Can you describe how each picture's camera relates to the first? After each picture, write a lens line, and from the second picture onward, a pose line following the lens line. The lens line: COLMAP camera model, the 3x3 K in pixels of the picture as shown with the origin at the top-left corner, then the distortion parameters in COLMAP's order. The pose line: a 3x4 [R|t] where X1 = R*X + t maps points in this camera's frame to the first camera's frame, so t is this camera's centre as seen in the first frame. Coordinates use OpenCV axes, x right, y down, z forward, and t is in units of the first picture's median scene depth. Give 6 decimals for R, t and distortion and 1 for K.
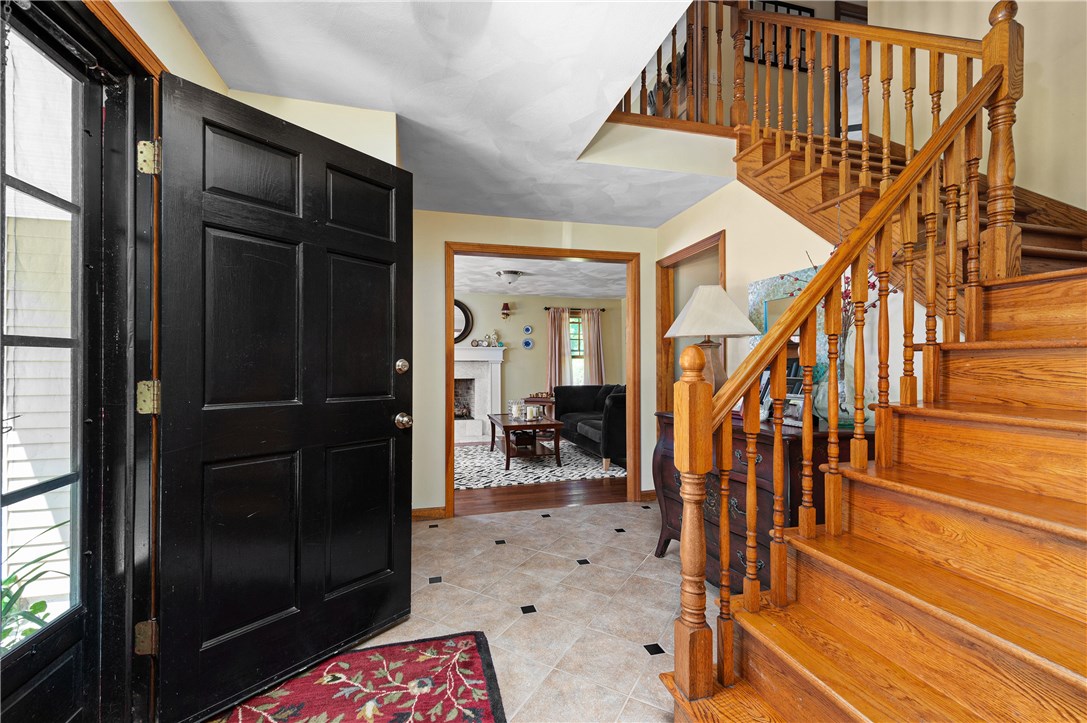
lens RADIAL K [[465.0, 0, 543.9], [0, 465.0, 363.4], [0, 0, 1]] dist [0.001896, 0.000119]
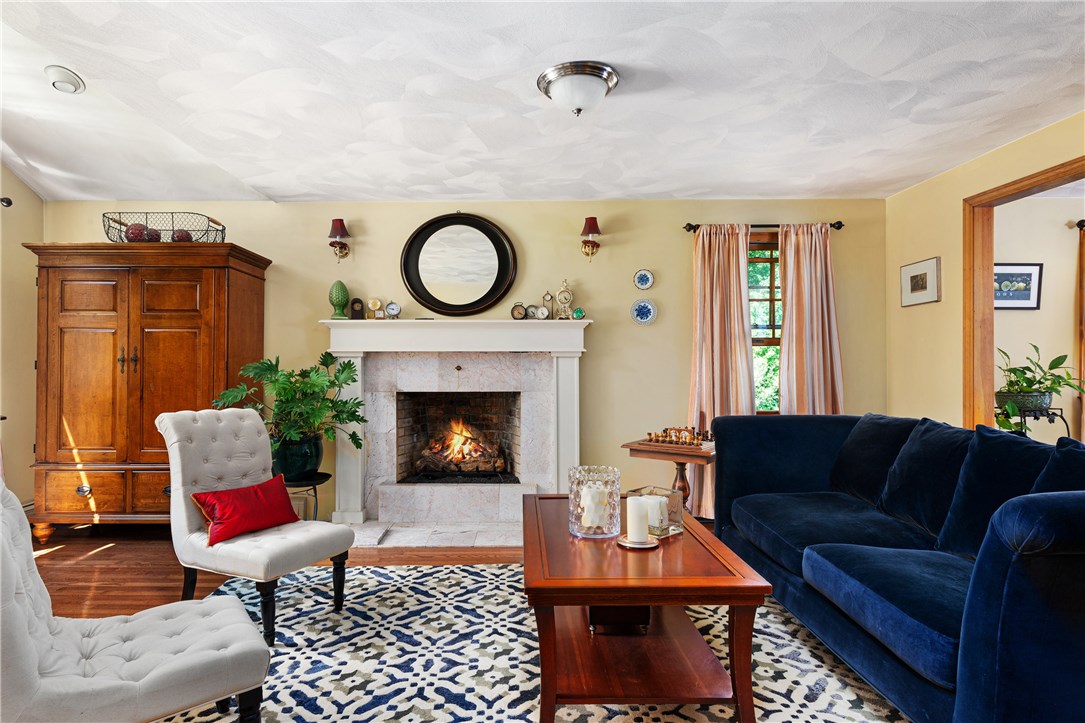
lens RADIAL K [[551.9, 0, 513.9], [0, 551.9, 364.1], [0, 0, 1]] dist [0.002483, 0.000195]
pose [[0.957736, 0.000845, -0.287647, -0.003573], [-0.000792, 1.000000, 0.000301, 0.005684], [0.287648, -0.000060, 0.957736, 0.491510]]
